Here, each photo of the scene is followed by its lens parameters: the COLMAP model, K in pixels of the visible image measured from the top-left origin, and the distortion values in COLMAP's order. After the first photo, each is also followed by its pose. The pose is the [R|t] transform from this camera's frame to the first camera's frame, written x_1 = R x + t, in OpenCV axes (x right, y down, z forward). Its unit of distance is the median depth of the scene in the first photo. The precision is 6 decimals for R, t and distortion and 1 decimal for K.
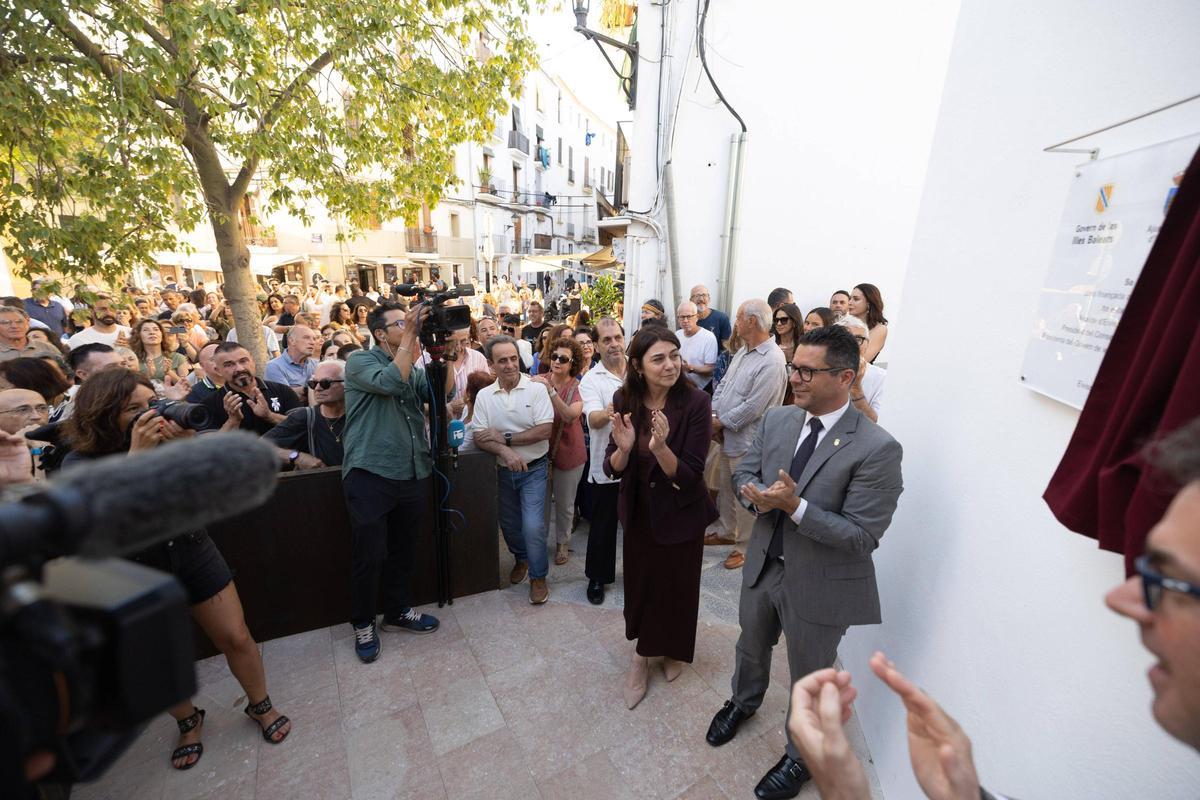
lens RADIAL K [[503.5, 0, 600.0], [0, 503.5, 400.0], [0, 0, 1]] dist [0.002569, 0.000241]
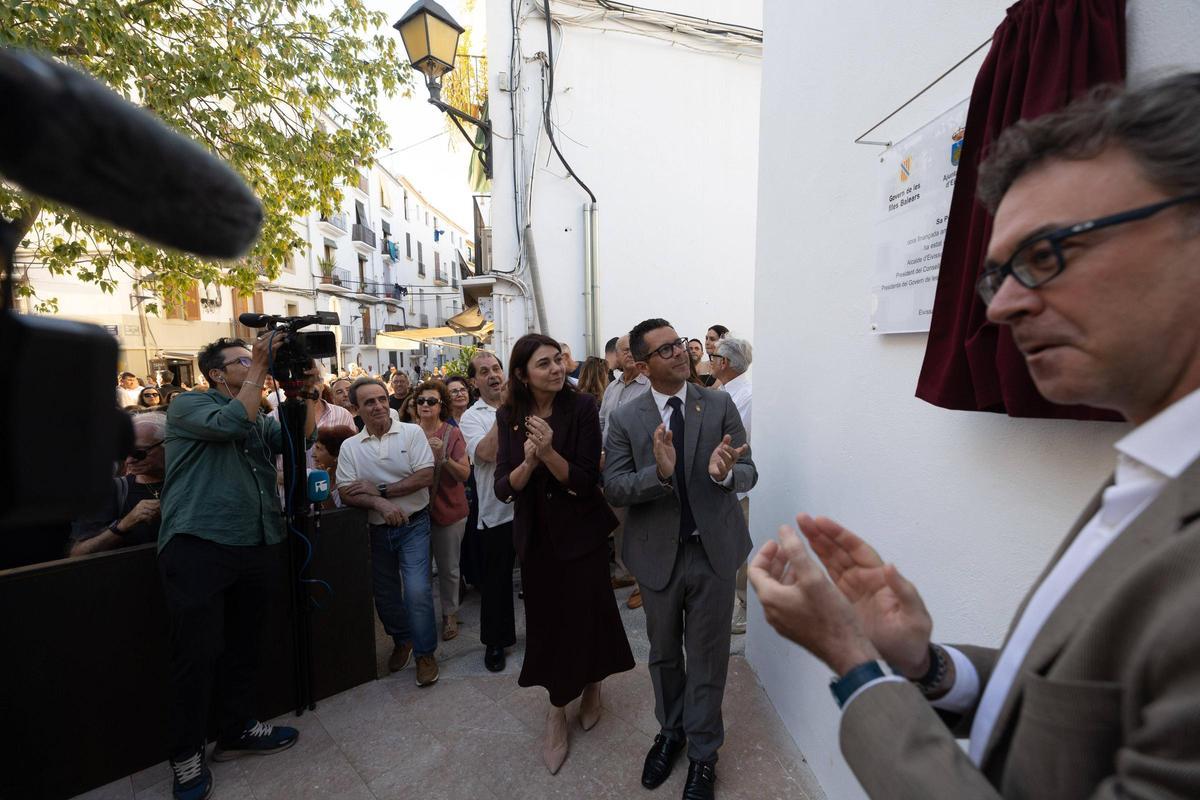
lens RADIAL K [[503.5, 0, 600.0], [0, 503.5, 400.0], [0, 0, 1]] dist [0.002569, 0.000241]
pose [[0.960903, -0.066846, 0.268696, -0.038589], [0.111655, 0.981568, -0.155105, 0.093933], [-0.253376, 0.179042, 0.950655, 0.033120]]
